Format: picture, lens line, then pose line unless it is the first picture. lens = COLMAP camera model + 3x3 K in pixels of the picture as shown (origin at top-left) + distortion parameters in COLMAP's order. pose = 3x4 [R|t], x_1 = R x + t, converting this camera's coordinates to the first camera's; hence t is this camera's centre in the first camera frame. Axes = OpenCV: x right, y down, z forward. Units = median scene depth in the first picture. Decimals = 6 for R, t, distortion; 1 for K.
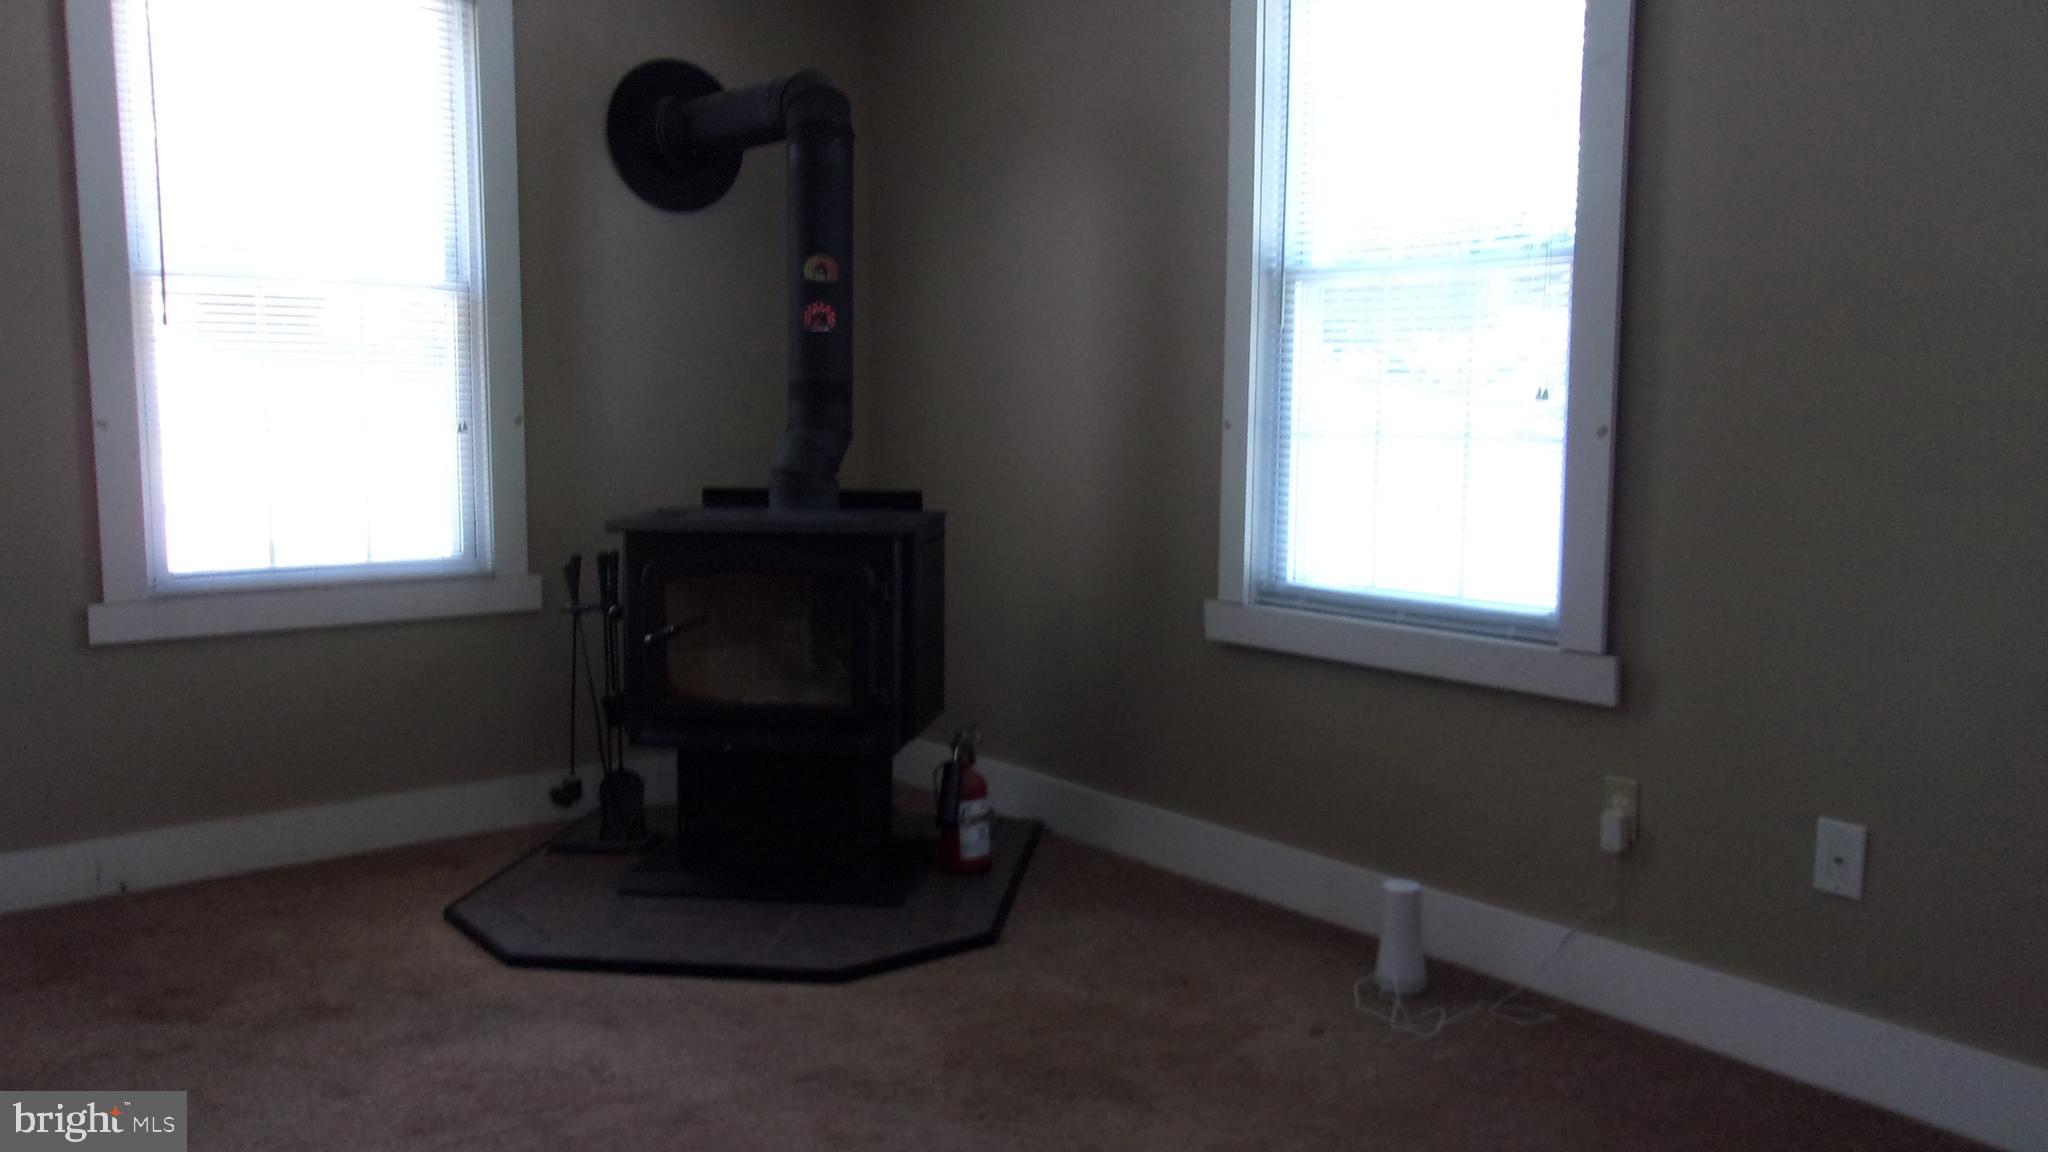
lens RADIAL K [[1650.0, 0, 1018.5], [0, 1650.0, 580.6], [0, 0, 1]] dist [-0.004394, 0.066160]
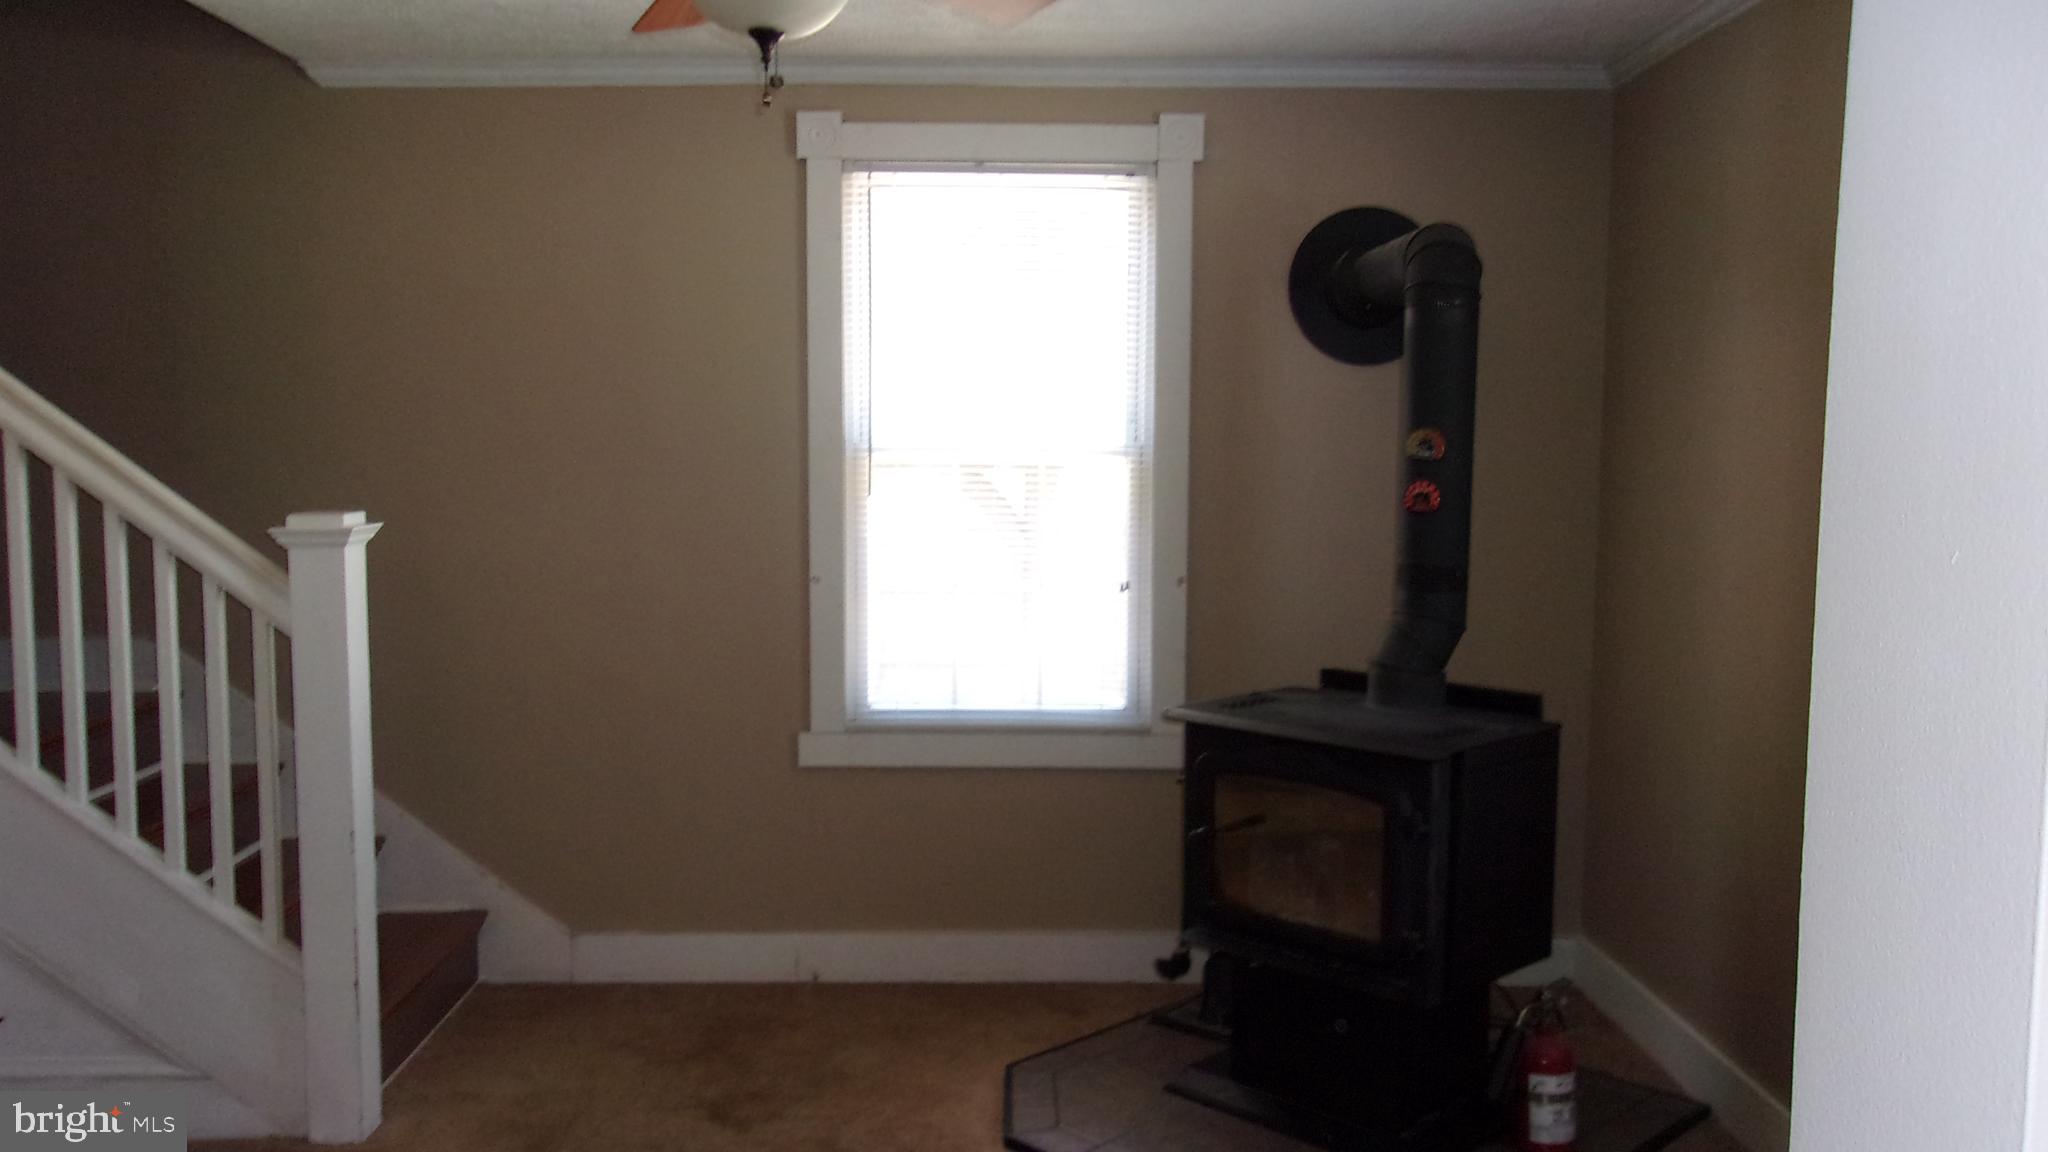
lens RADIAL K [[1644.0, 0, 1024.3], [0, 1644.0, 576.3], [0, 0, 1]] dist [0.009223, 0.003638]
pose [[0.798354, 0.052495, -0.599896, 0.247075], [-0.074909, 0.997113, -0.012437, -0.088944], [0.597511, 0.054867, 0.799982, 0.153164]]
